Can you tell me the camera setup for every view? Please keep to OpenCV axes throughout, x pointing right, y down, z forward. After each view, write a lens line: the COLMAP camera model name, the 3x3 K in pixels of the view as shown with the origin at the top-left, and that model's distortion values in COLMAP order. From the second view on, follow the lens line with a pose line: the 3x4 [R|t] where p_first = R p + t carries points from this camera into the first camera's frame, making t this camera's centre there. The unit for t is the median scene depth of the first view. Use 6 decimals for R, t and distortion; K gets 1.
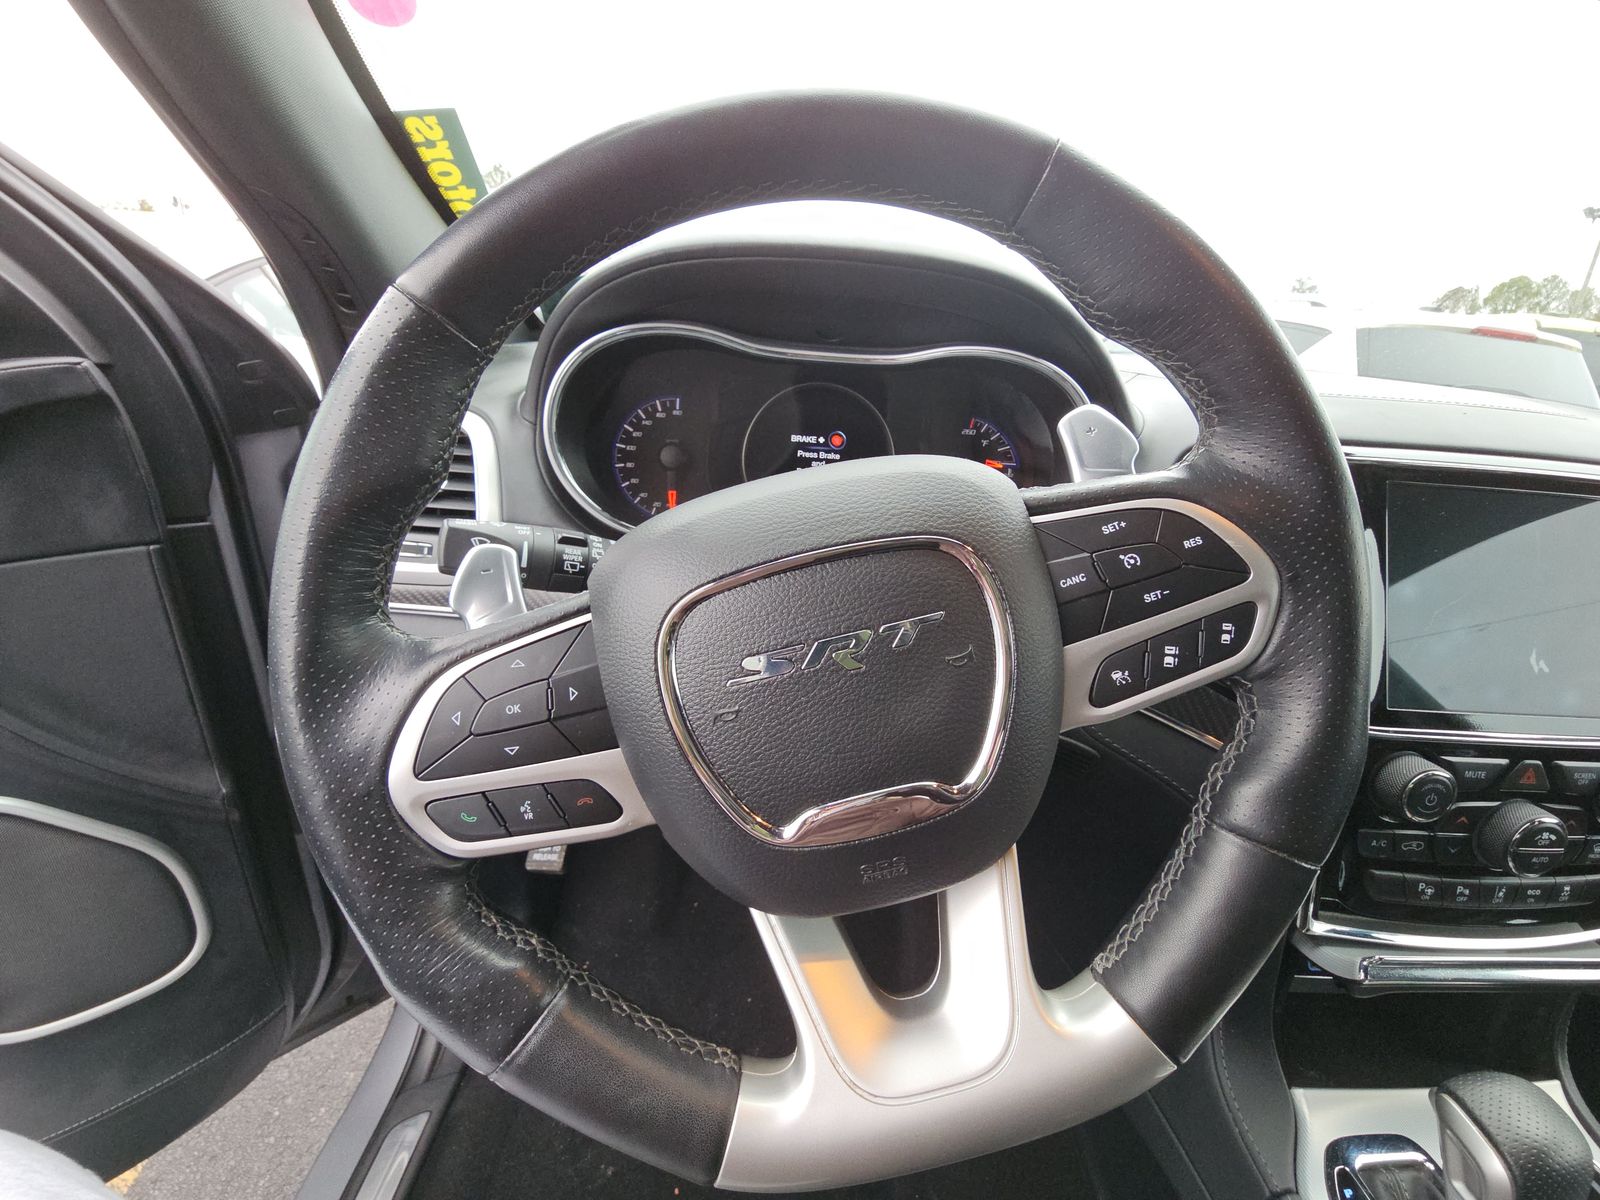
lens RADIAL K [[648.9, 0, 796.8], [0, 648.9, 606.4], [0, 0, 1]] dist [0.001915, -0.005301]
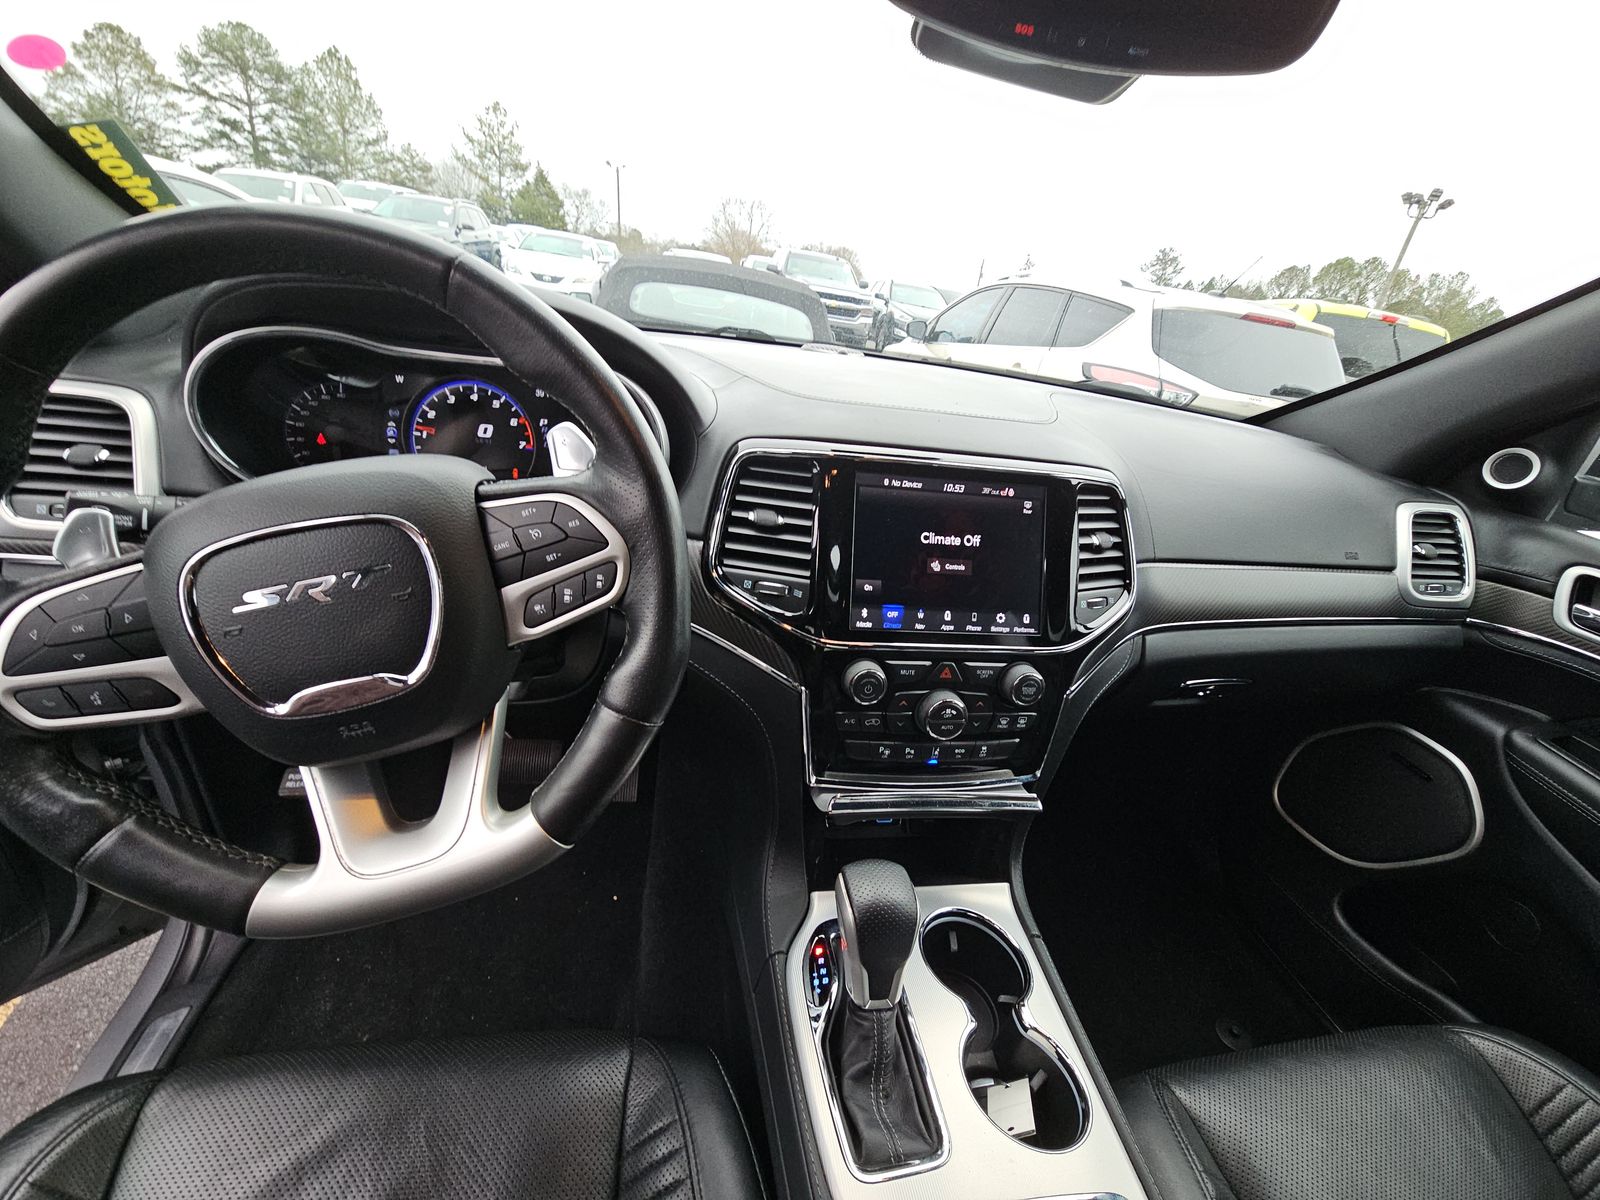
lens RADIAL K [[648.9, 0, 807.6], [0, 648.9, 596.8], [0, 0, 1]] dist [0.001915, -0.005301]
pose [[0.989385, -0.007079, 0.145142, 0.579089], [-0.003170, 0.997523, 0.070264, -0.014178], [-0.145280, -0.069978, 0.986913, -0.396520]]
